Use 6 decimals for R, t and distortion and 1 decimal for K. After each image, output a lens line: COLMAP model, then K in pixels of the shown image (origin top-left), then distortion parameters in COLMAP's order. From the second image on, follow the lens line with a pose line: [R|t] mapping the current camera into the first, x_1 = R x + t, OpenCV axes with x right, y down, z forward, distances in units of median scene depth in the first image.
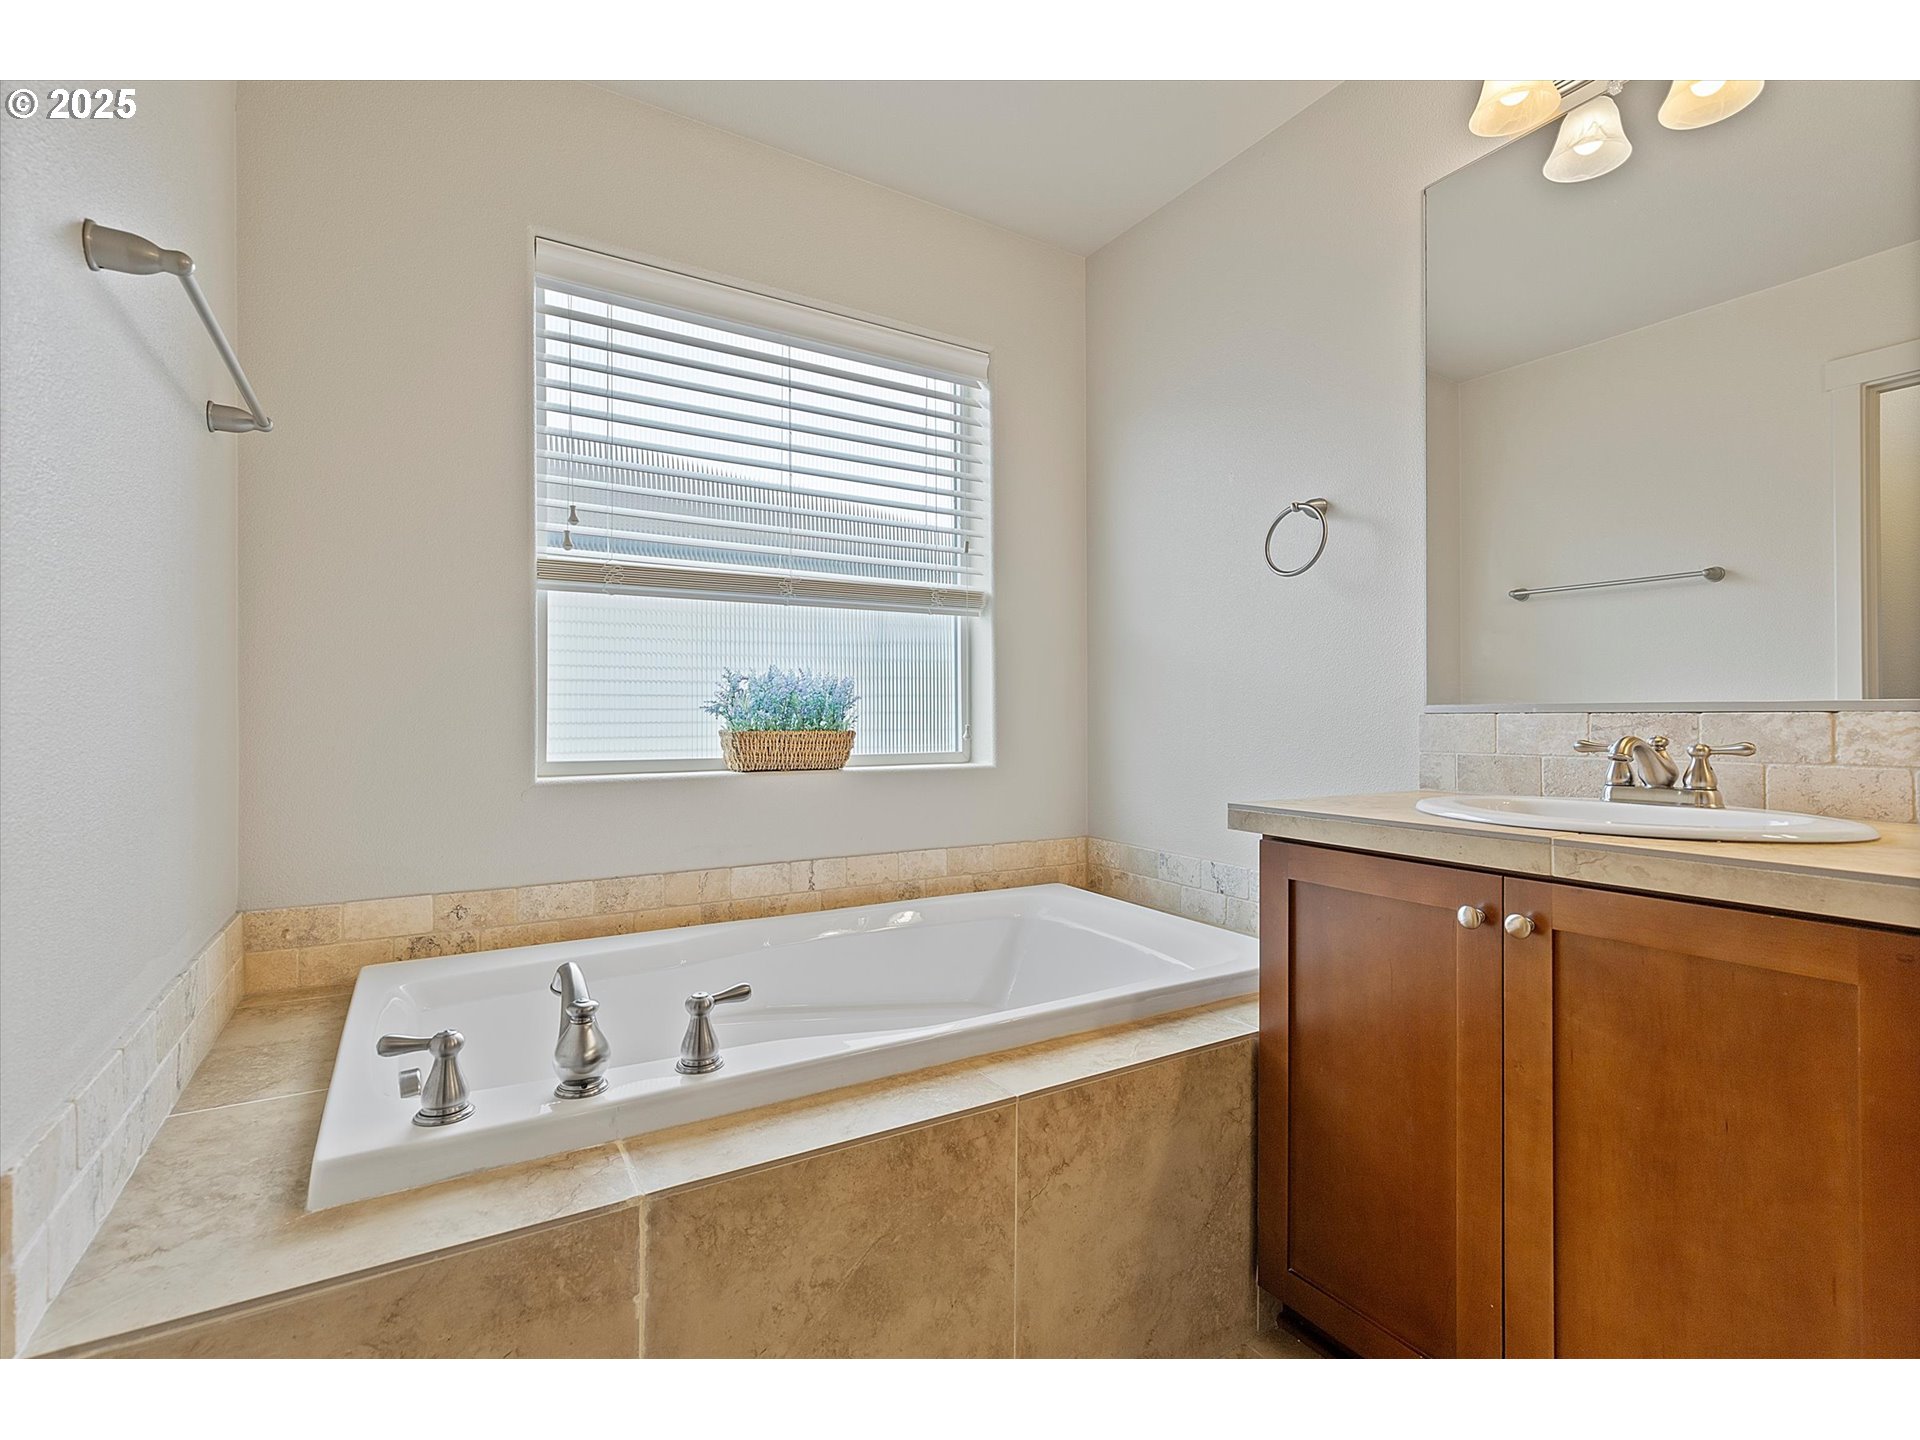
lens RADIAL K [[895.4, 0, 949.3], [0, 895.4, 716.7], [0, 0, 1]] dist [0.007901, -0.000665]
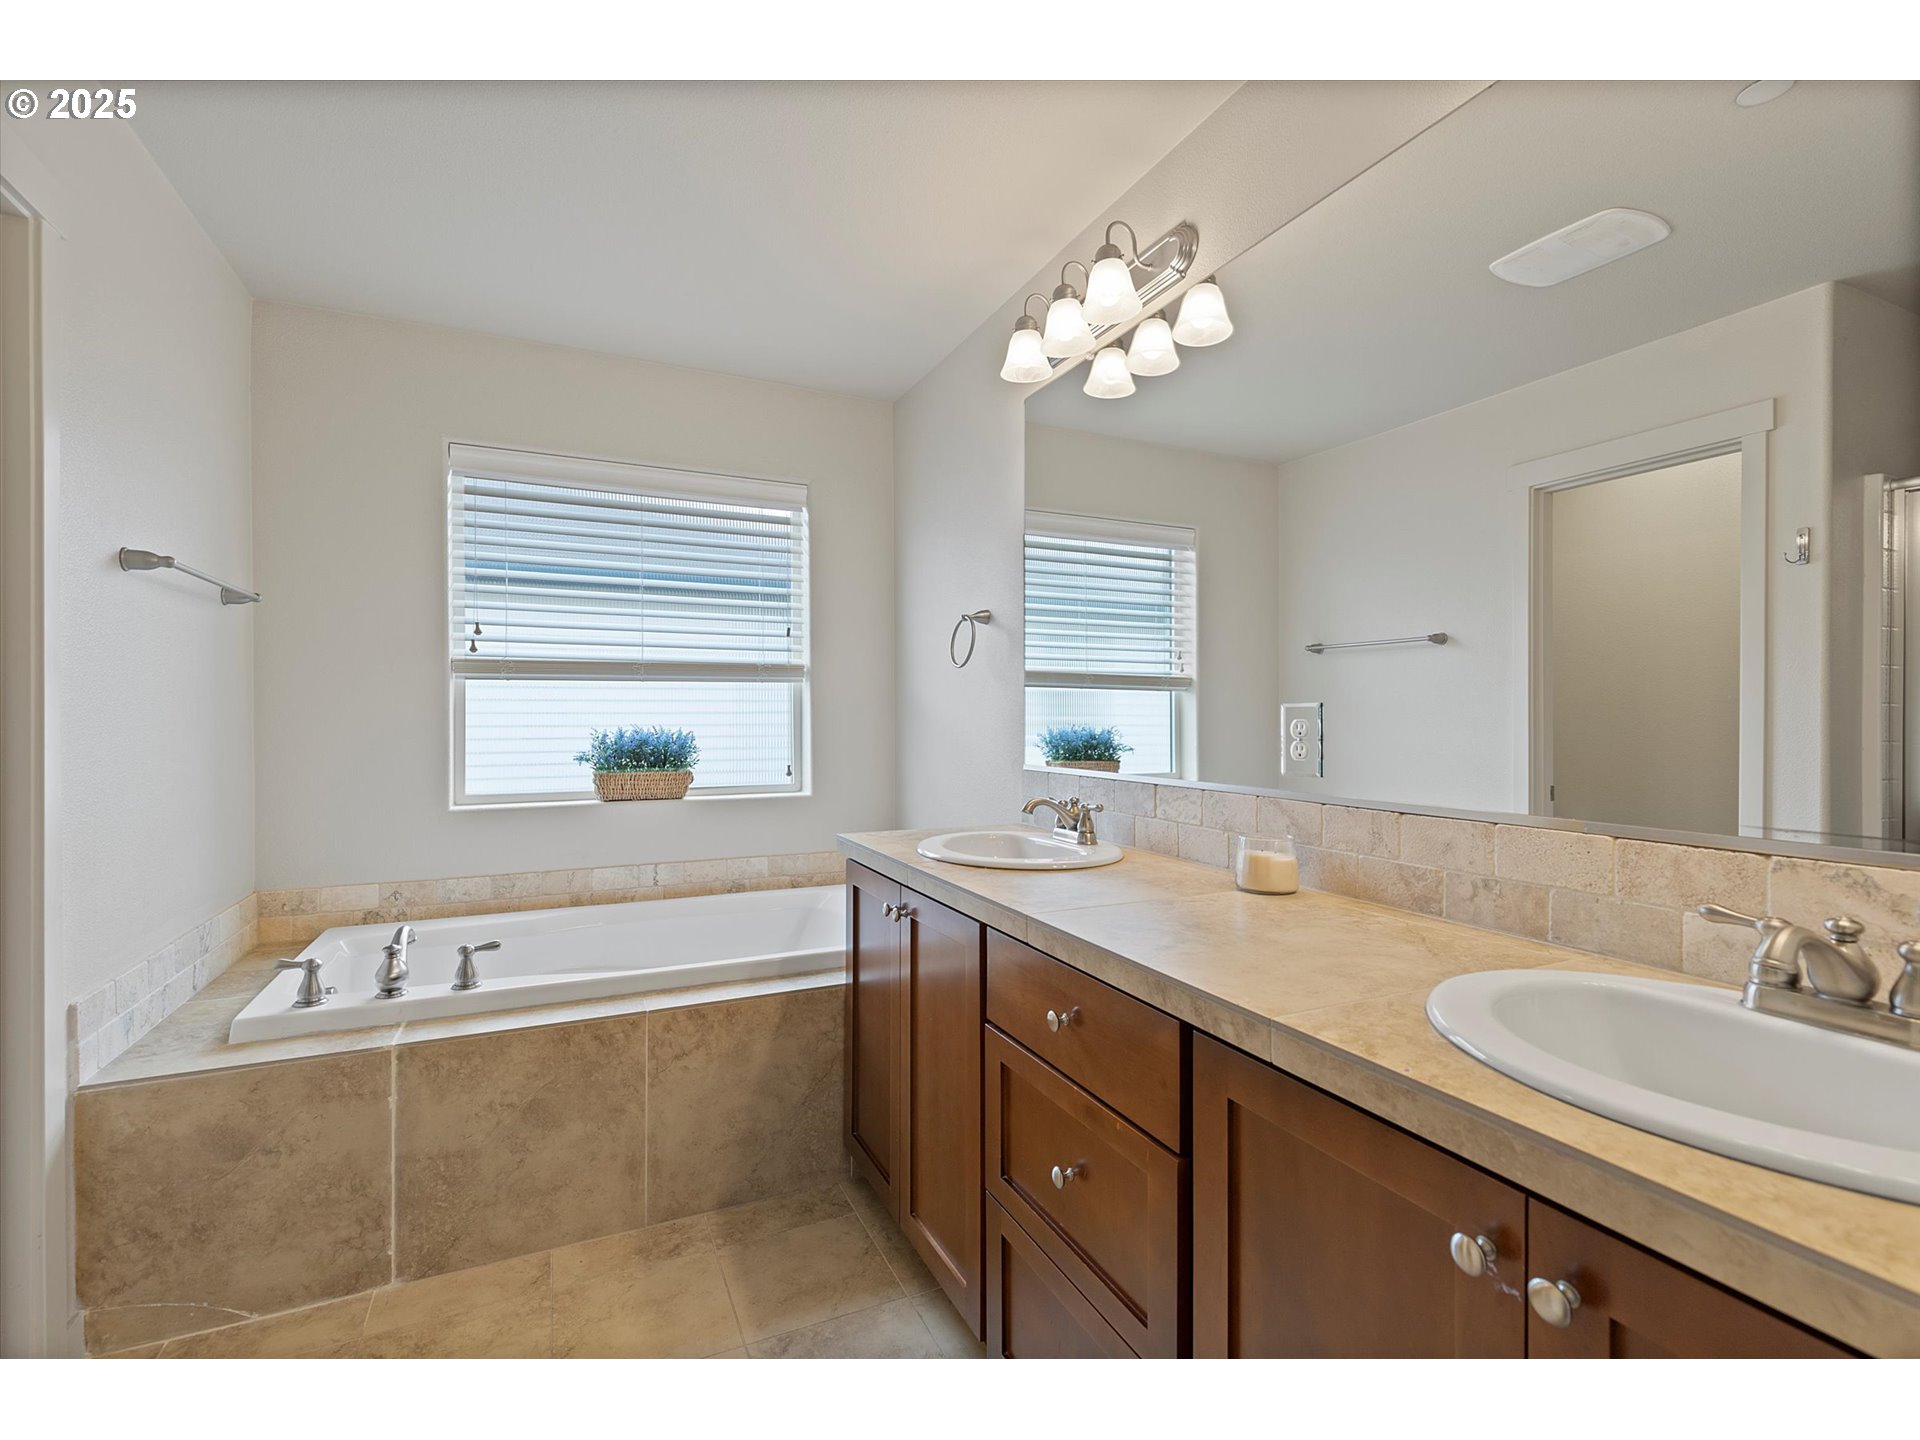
lens RADIAL K [[895.4, 0, 971.6], [0, 895.4, 719.6], [0, 0, 1]] dist [0.007901, -0.000665]
pose [[0.994492, 0.001074, -0.104810, 0.784894], [-0.000164, 0.999962, 0.008686, -0.126254], [0.104815, -0.008621, 0.994454, -0.554773]]
